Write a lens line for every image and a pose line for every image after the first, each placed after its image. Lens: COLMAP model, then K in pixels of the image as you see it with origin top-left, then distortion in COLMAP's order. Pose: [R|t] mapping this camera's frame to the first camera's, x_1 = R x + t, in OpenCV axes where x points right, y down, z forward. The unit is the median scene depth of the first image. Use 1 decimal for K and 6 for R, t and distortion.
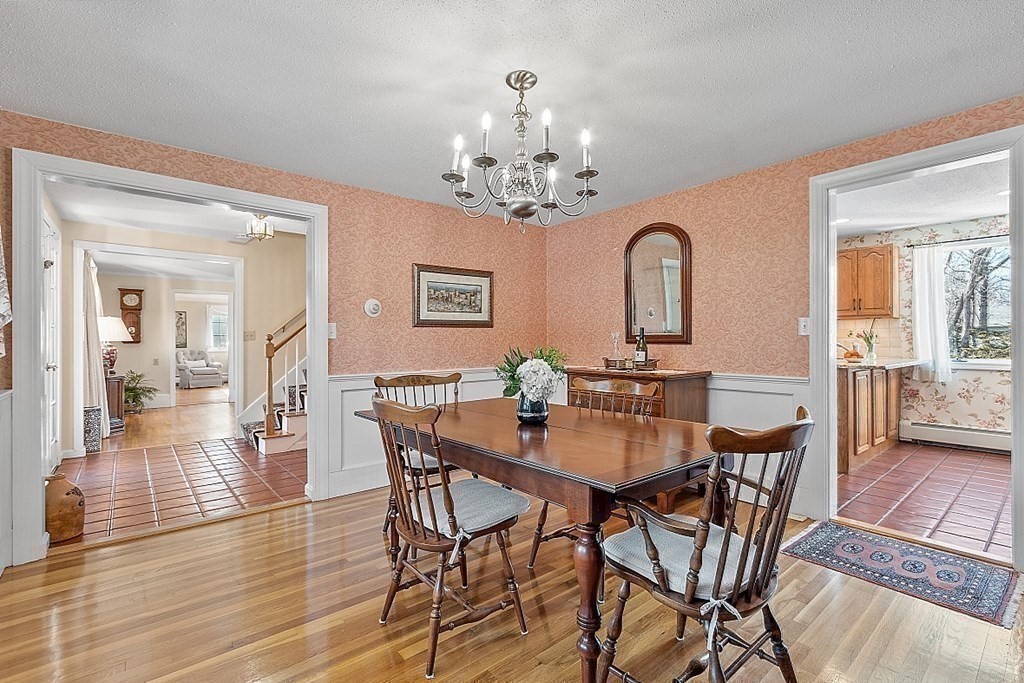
lens RADIAL K [[462.8, 0, 515.8], [0, 462.8, 341.8], [0, 0, 1]] dist [0.014580, 0.000151]
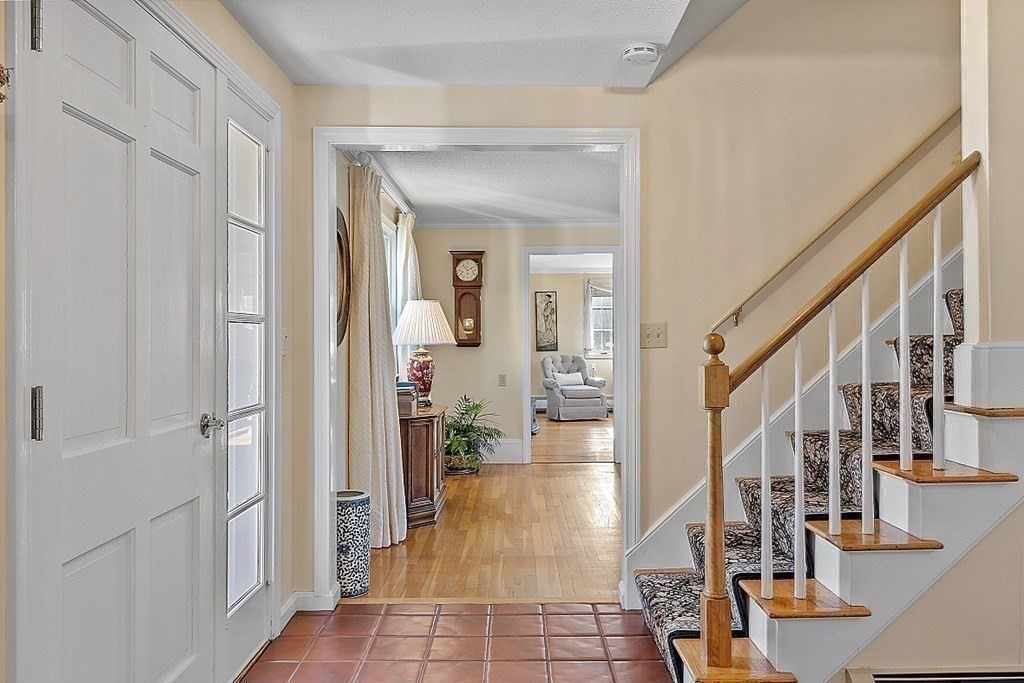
lens RADIAL K [[734.7, 0, 513.4], [0, 734.7, 339.2], [0, 0, 1]] dist [-0.011095, -0.000729]
pose [[0.766466, -0.000089, -0.642285, -0.211397], [0.002752, 0.999991, 0.003145, -0.009171], [0.642279, -0.004178, 0.766459, 0.358770]]
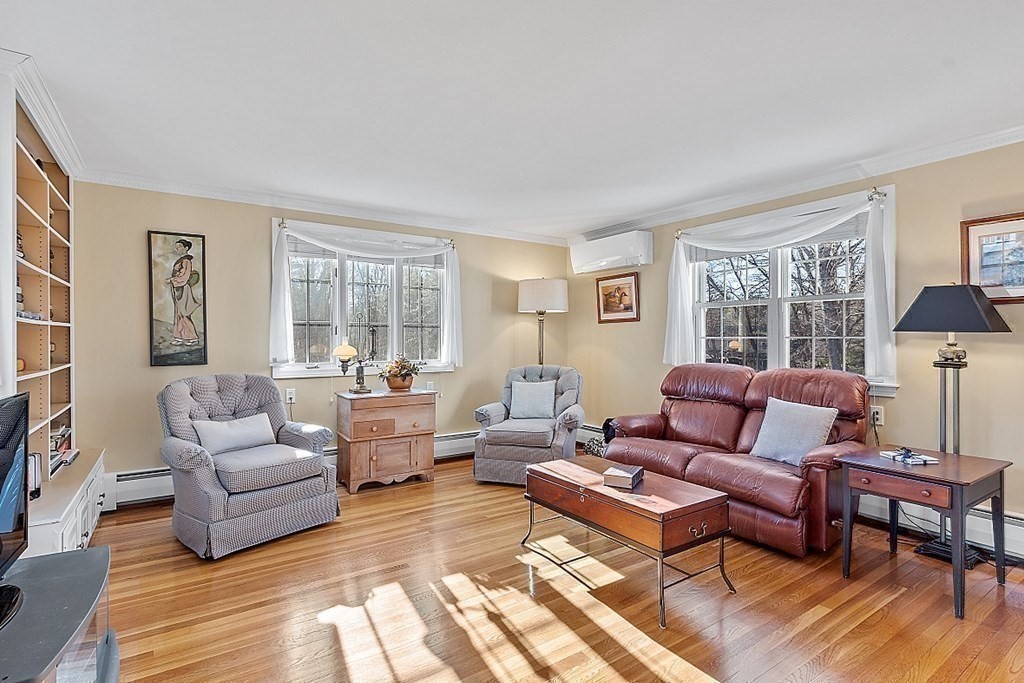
lens RADIAL K [[504.3, 0, 512.4], [0, 504.3, 339.0], [0, 0, 1]] dist [0.004068, 0.000294]
pose [[0.995577, 0.001912, -0.093928, -0.771403], [-0.002479, 0.999979, -0.005918, -0.002210], [0.093915, 0.006125, 0.995561, 1.115972]]
